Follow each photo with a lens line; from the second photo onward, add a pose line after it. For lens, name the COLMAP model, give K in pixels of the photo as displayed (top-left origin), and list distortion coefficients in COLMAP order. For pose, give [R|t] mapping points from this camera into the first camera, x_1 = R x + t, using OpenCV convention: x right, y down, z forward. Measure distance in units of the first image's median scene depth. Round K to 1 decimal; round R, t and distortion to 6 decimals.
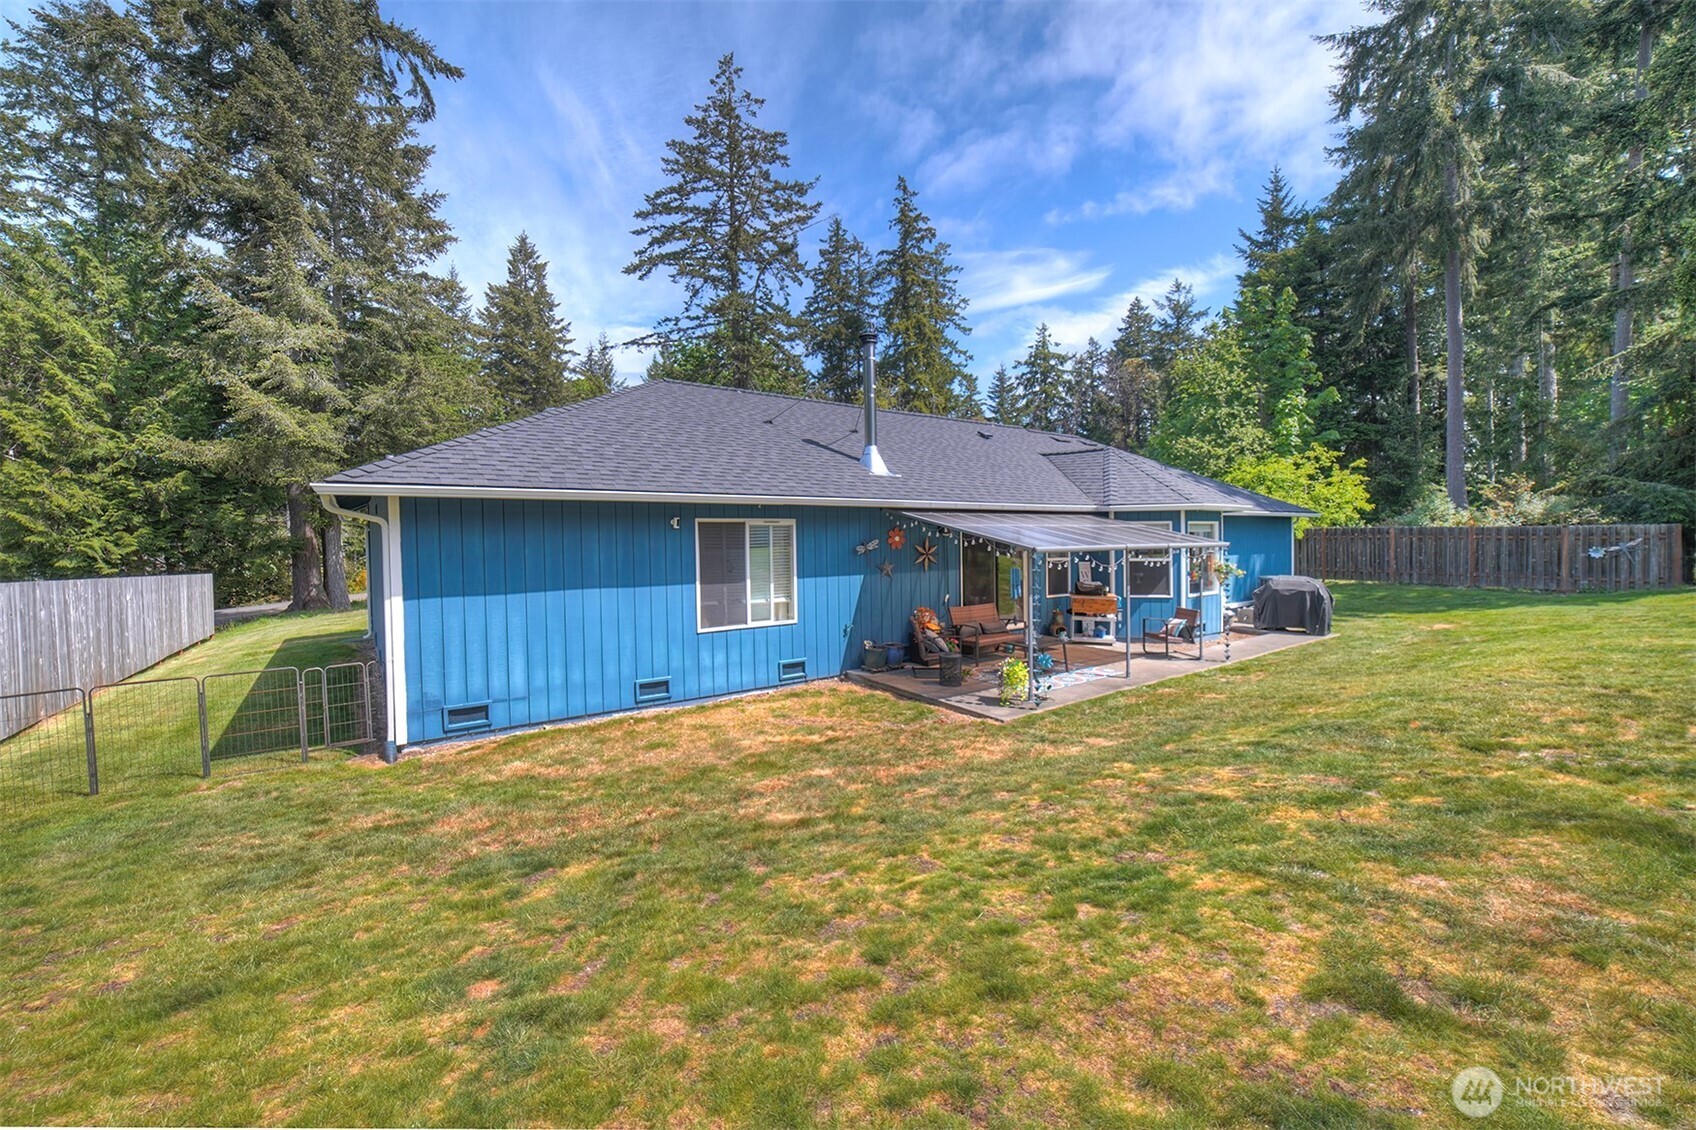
lens RADIAL K [[727.1, 0, 854.6], [0, 727.1, 556.0], [0, 0, 1]] dist [-0.001124, 0.008242]
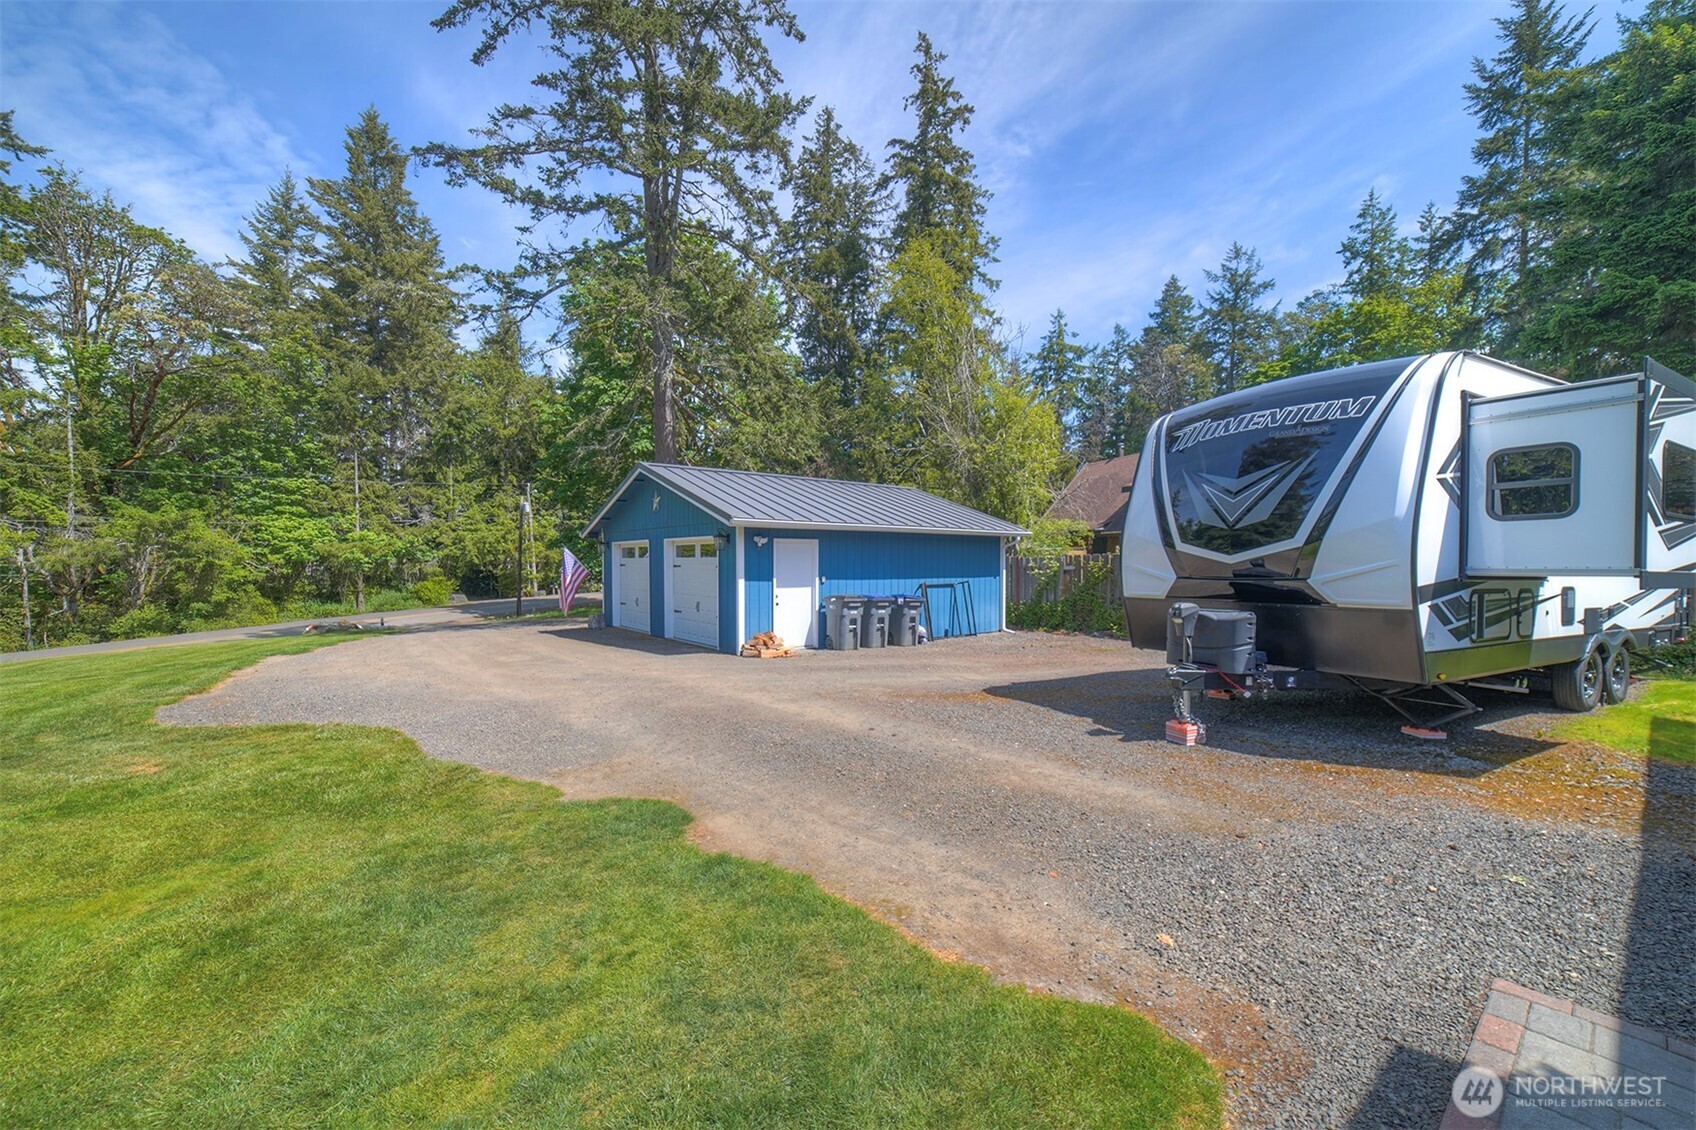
lens RADIAL K [[715.1, 0, 848.0], [0, 715.1, 565.0], [0, 0, 1]] dist [-0.000956, 0.000222]
pose [[0.999259, -0.000702, 0.038485, -0.032449], [0.002024, 0.999409, -0.034324, 0.010161], [-0.038438, 0.034376, 0.998670, 0.326497]]
